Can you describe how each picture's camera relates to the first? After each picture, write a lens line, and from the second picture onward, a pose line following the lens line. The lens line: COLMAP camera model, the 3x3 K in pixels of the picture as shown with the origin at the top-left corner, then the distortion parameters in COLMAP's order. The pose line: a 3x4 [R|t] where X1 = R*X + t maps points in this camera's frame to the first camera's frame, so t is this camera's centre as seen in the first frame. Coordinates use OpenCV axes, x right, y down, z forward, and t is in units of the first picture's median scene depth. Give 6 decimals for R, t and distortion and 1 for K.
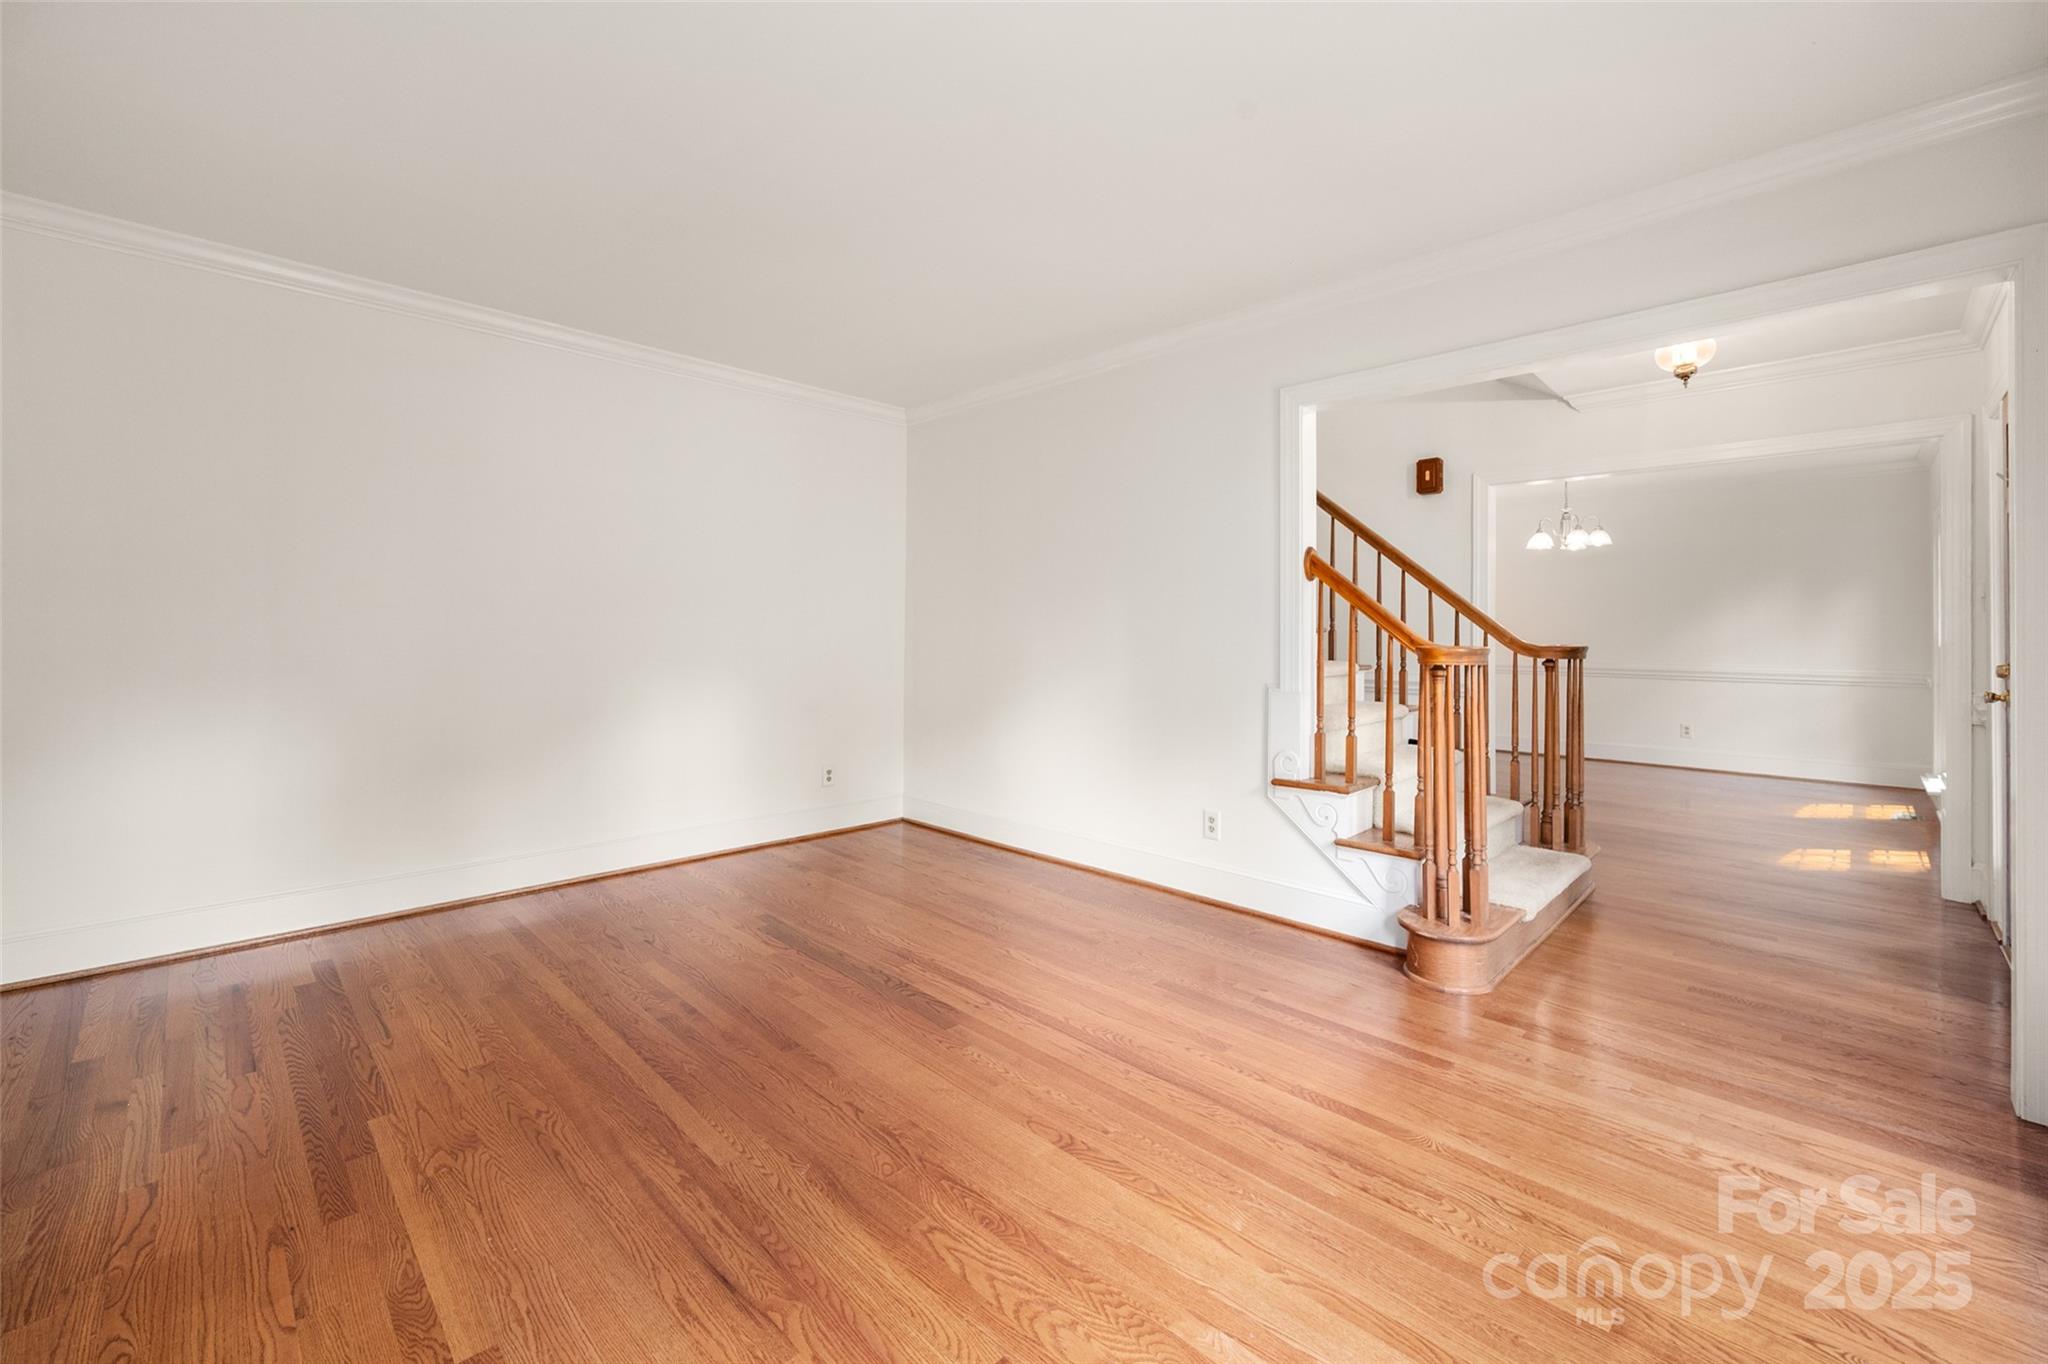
lens RADIAL K [[831.1, 0, 1023.2], [0, 831.1, 622.9], [0, 0, 1]] dist [0.000359, -0.000284]
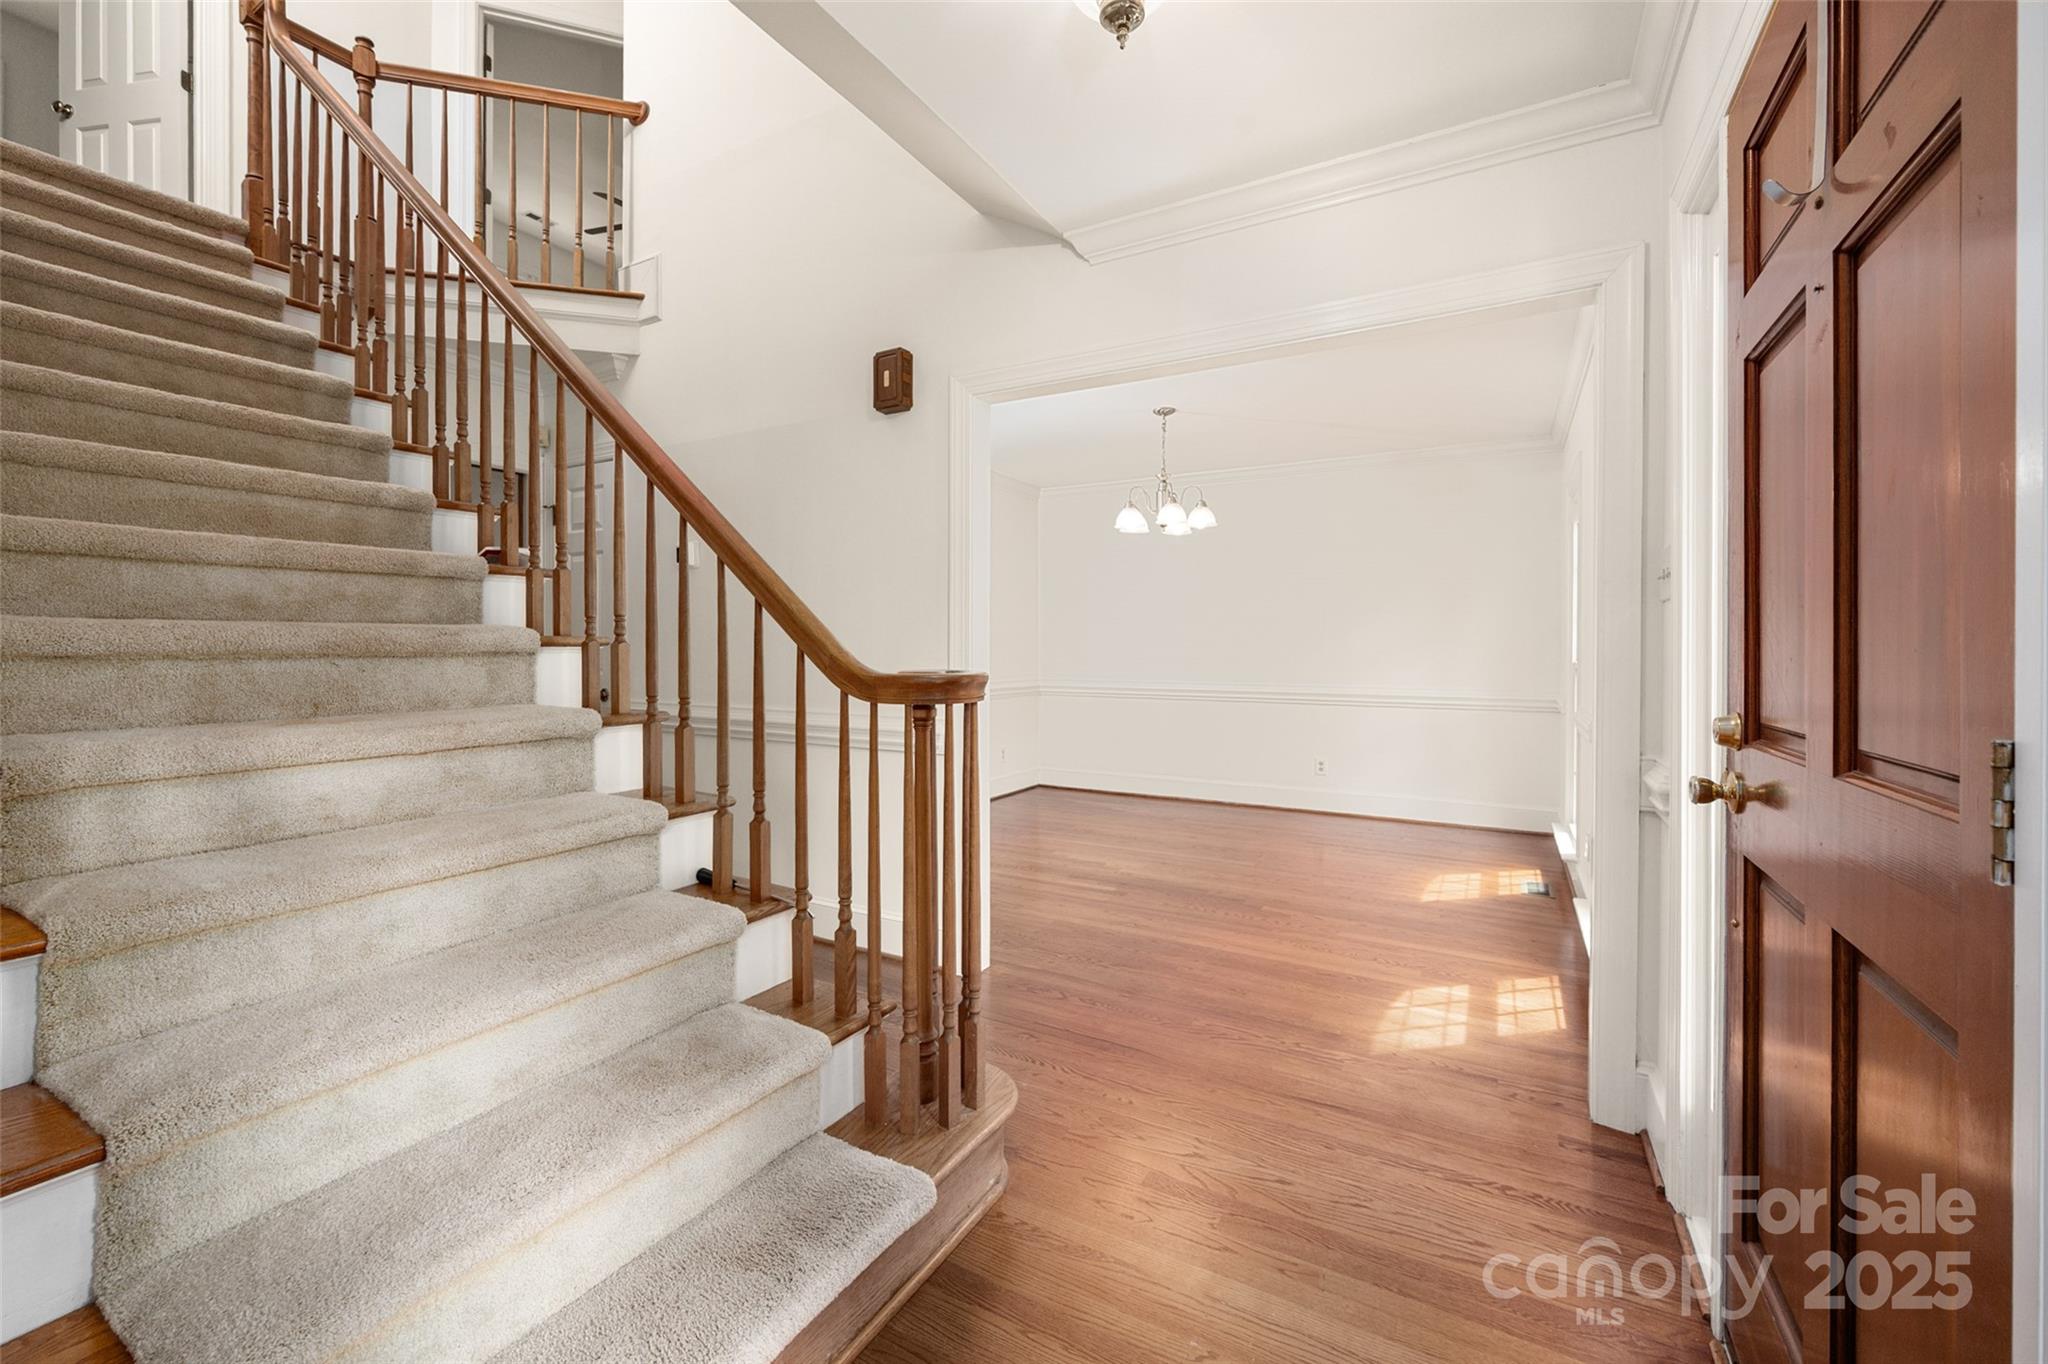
lens RADIAL K [[832.1, 0, 1030.2], [0, 832.1, 655.7], [0, 0, 1]] dist [-0.002025, -0.000278]
pose [[0.963712, -0.006364, 0.266869, 0.476420], [0.001666, 0.999840, 0.017828, 0.007604], [-0.266940, -0.016737, 0.963568, 0.454271]]
